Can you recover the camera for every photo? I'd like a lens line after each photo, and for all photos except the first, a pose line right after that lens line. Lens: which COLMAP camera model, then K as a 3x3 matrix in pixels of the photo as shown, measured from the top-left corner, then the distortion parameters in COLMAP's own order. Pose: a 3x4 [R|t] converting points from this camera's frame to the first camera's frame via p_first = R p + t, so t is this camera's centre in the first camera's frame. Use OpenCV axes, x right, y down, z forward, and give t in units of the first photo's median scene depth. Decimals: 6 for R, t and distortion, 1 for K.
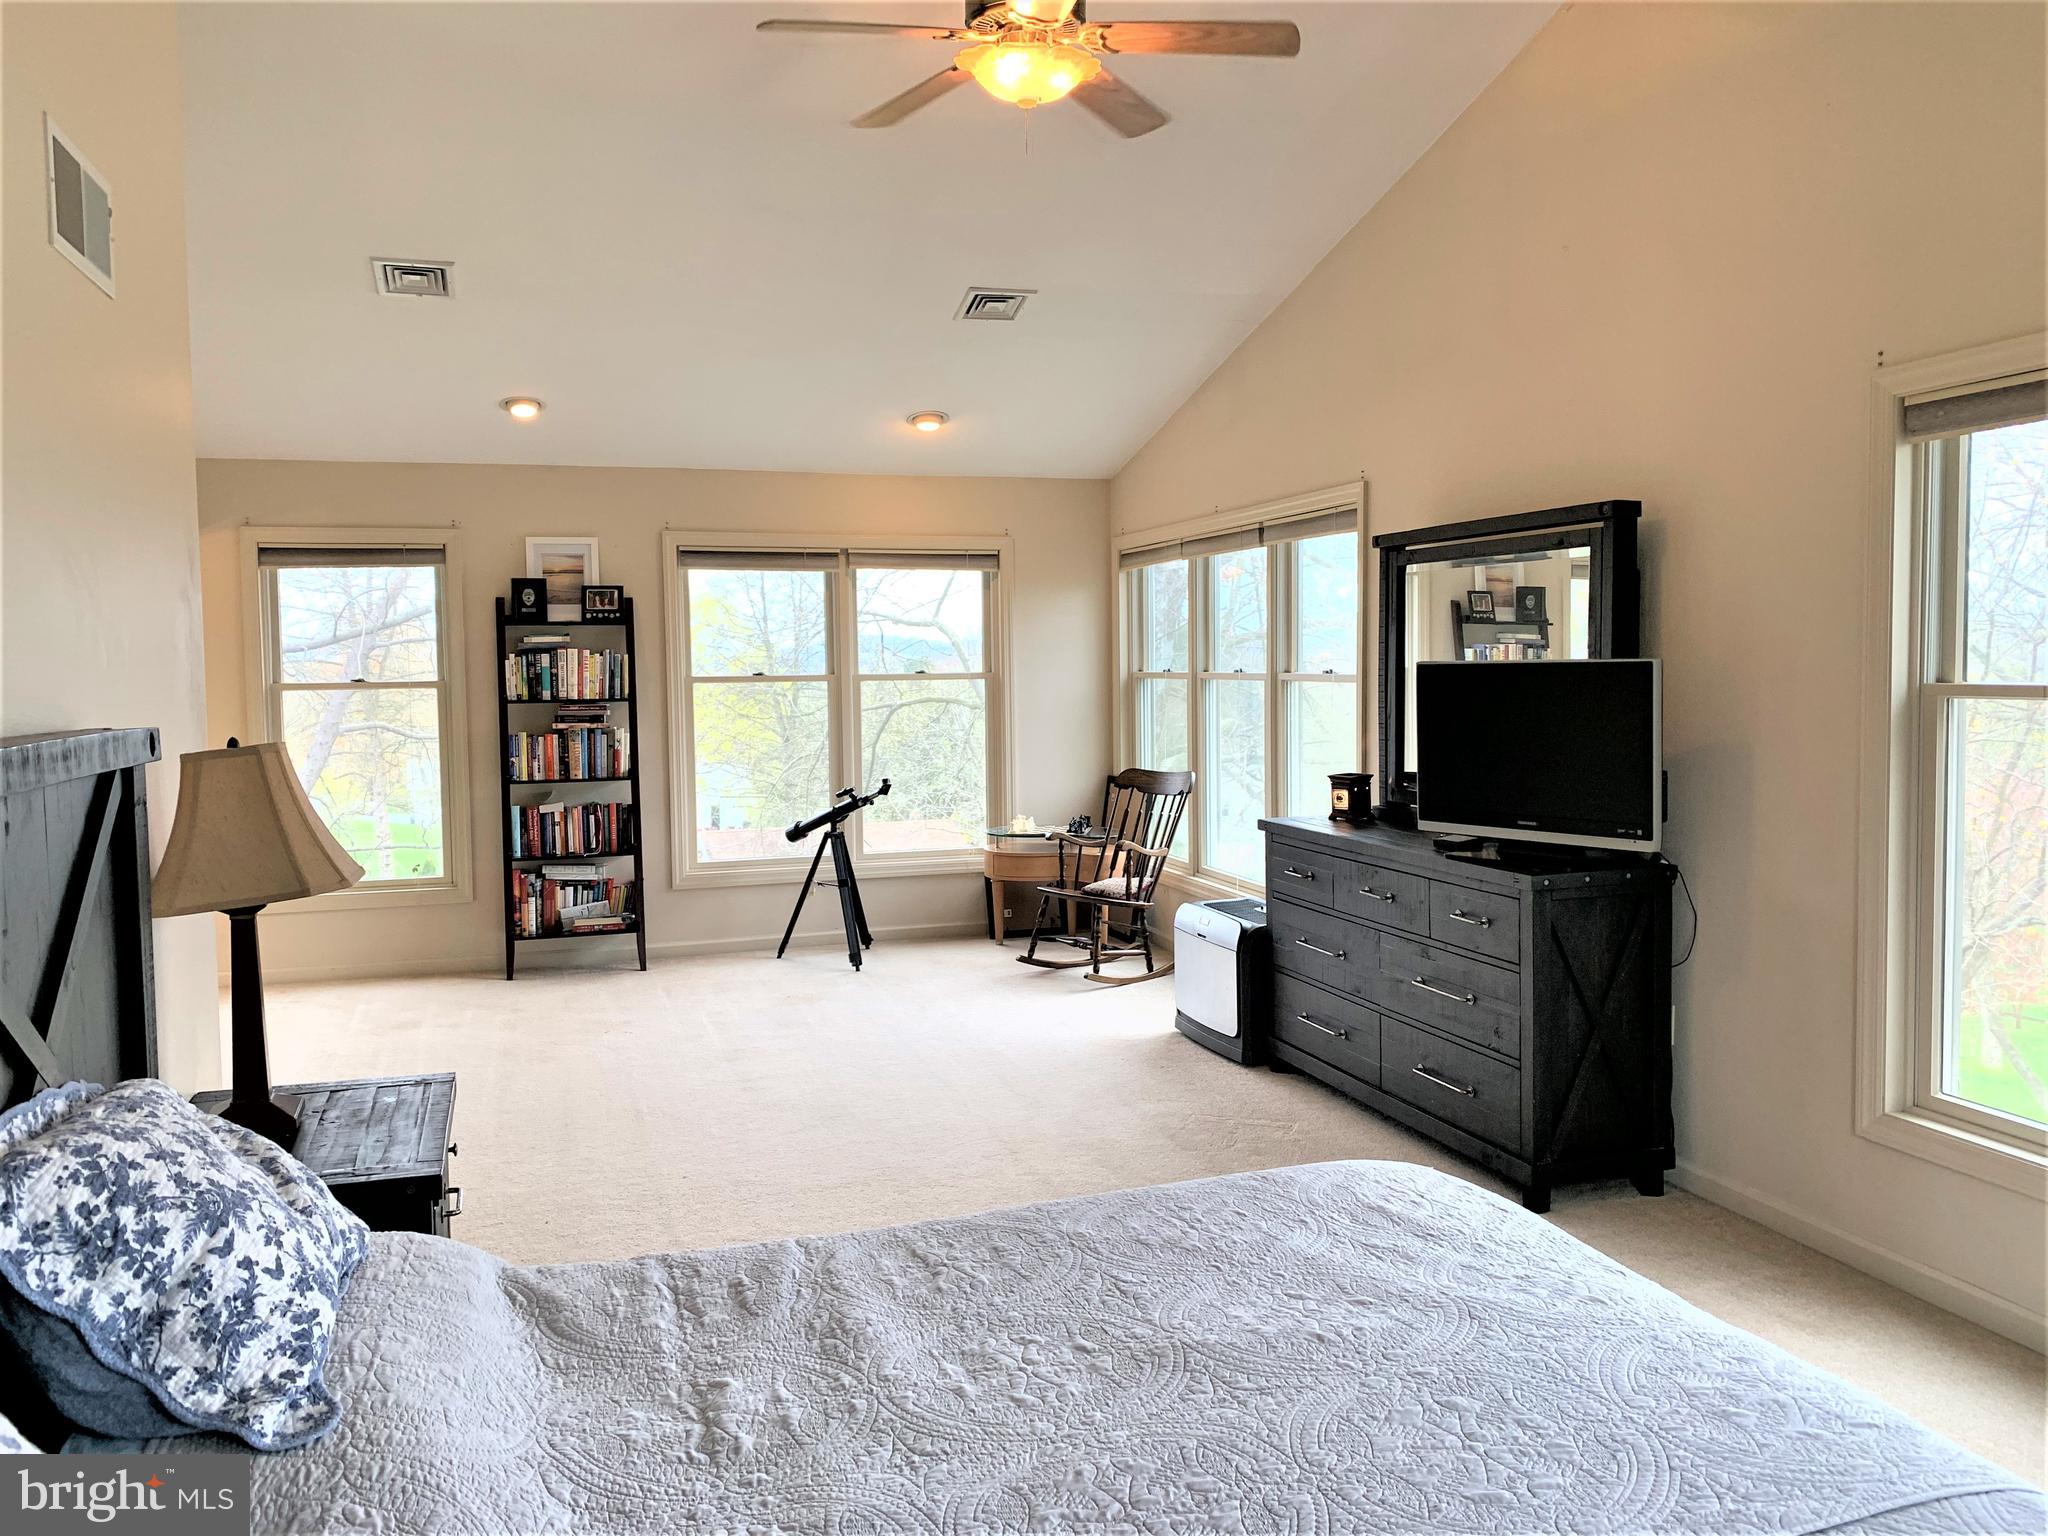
lens RADIAL K [[1461.5, 0, 1016.9], [0, 1461.5, 749.9], [0, 0, 1]] dist [0.001392, -0.000619]
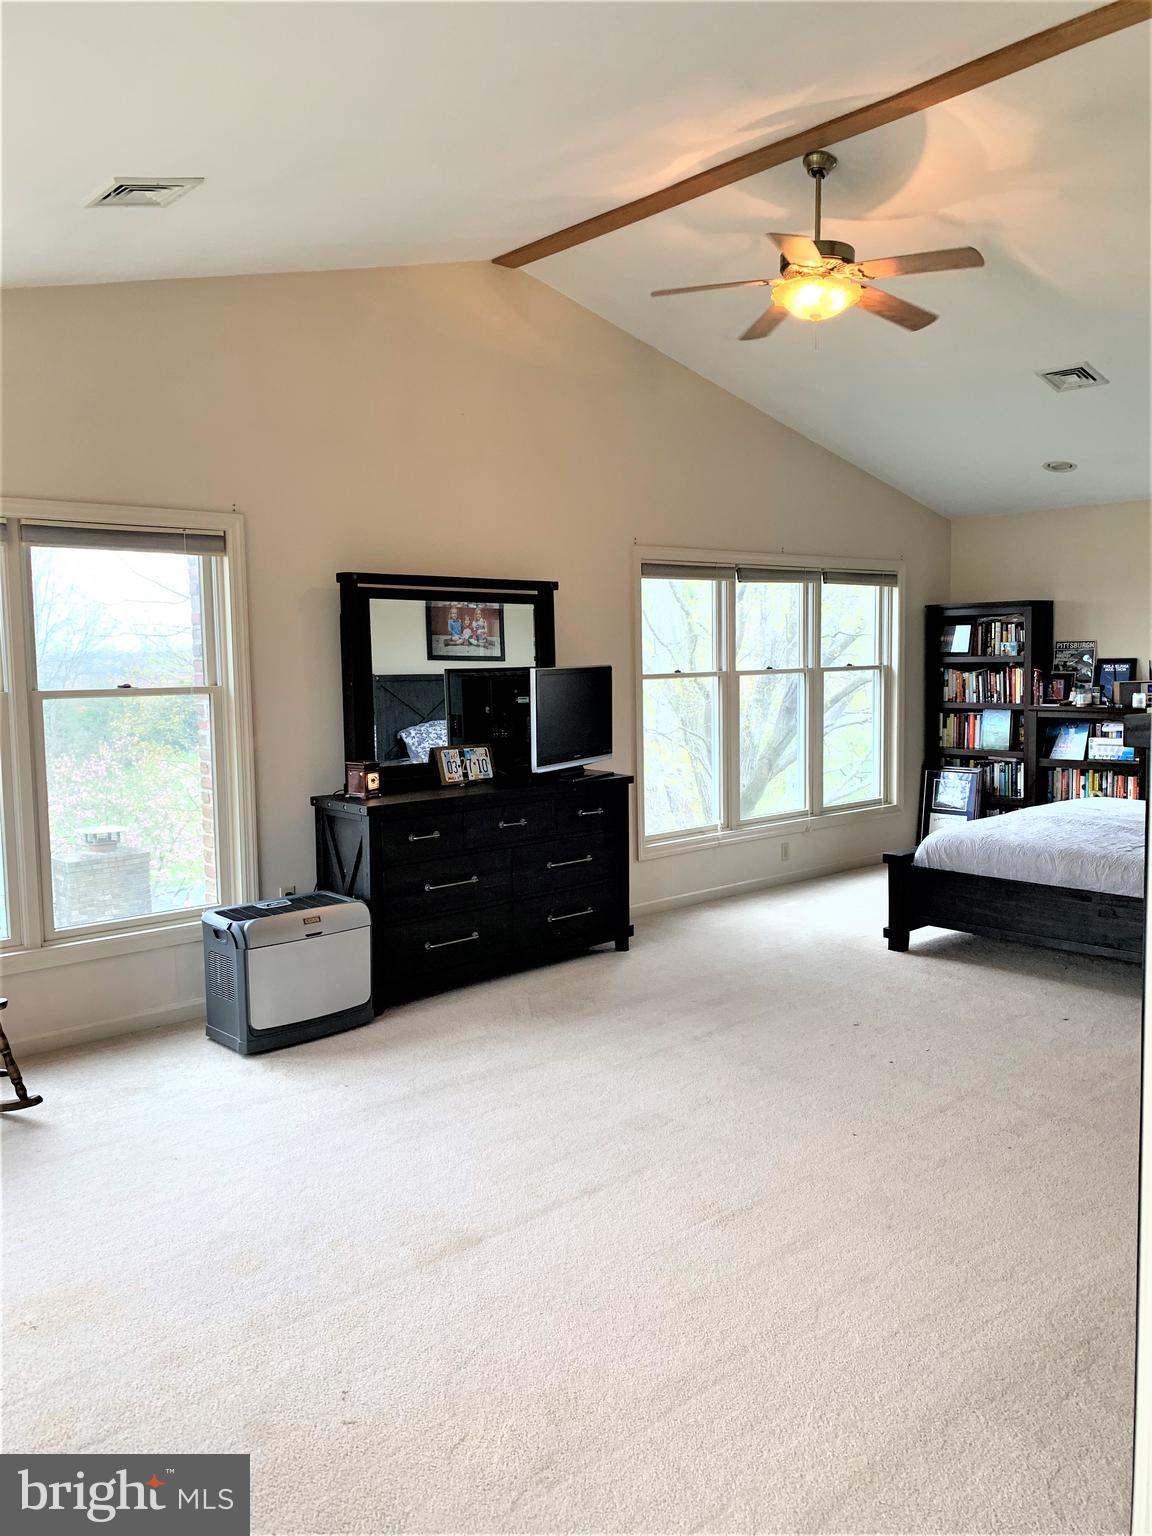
lens RADIAL K [[1167.3, 0, 580.9], [0, 1167.3, 753.3], [0, 0, 1]] dist [0.004802, -0.006390]
pose [[-0.419502, -0.058276, 0.905882, -0.545267], [0.073014, 0.992538, 0.097663, -0.053575], [-0.904813, 0.107112, -0.412117, 0.878709]]
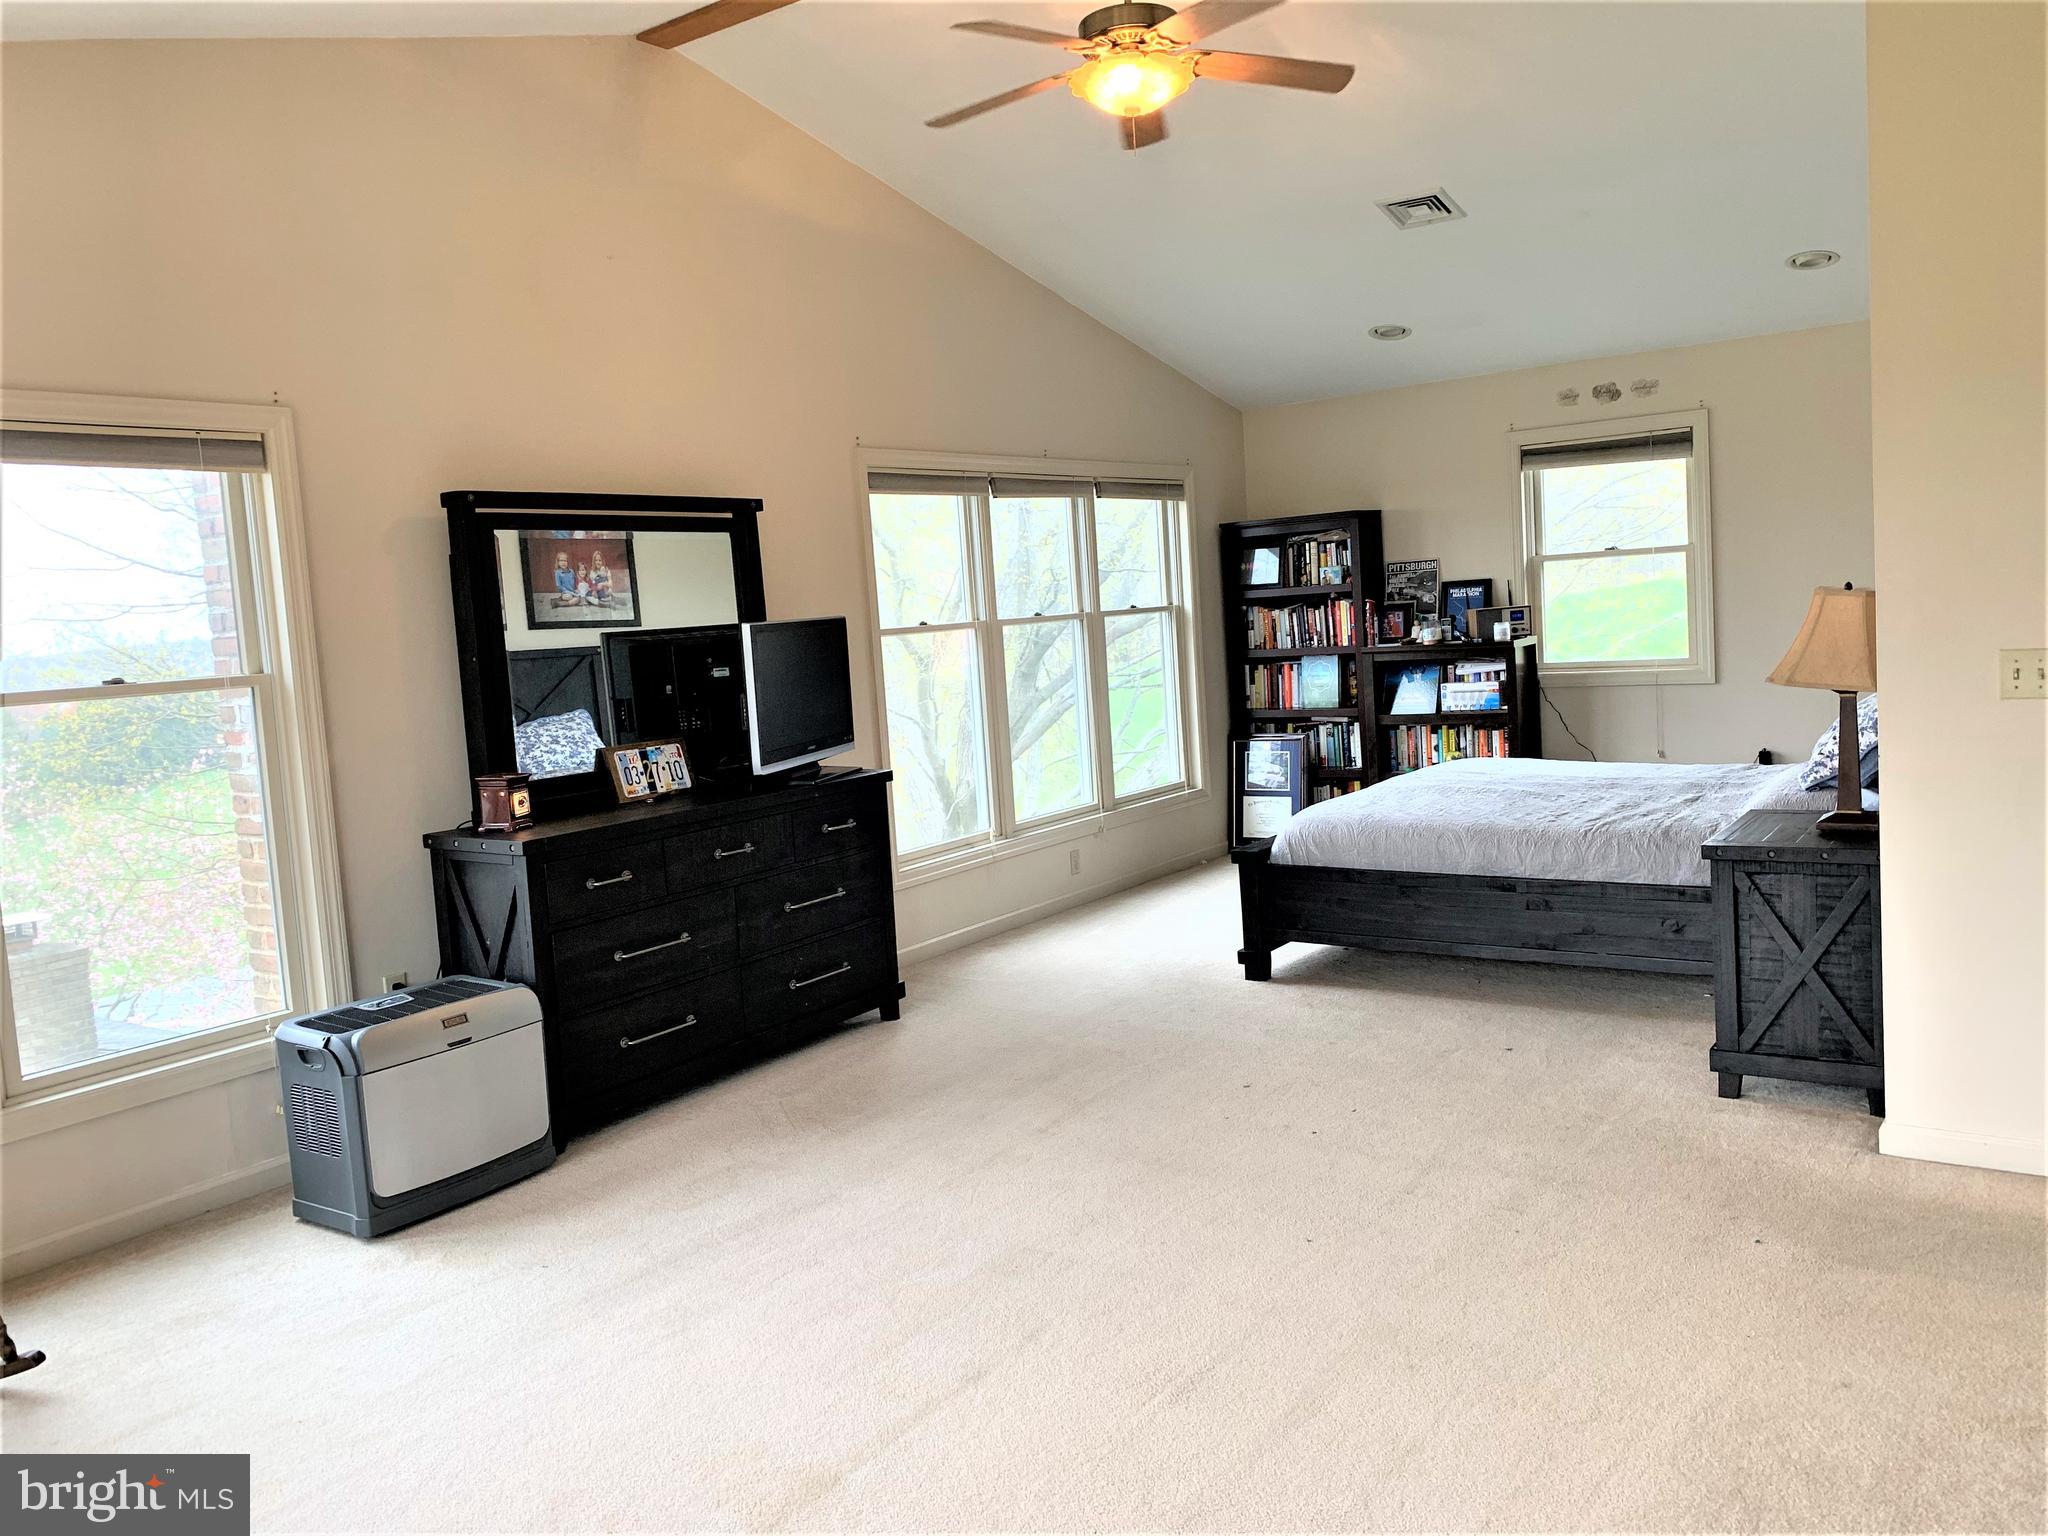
lens RADIAL K [[1542.5, 0, 1007.4], [0, 1542.5, 738.3], [0, 0, 1]] dist [0.115327, -0.219137]
pose [[-0.595499, -0.017058, 0.803175, -0.473177], [0.119116, 0.986849, 0.109275, -0.048387], [-0.794476, 0.160744, -0.585636, 0.913779]]
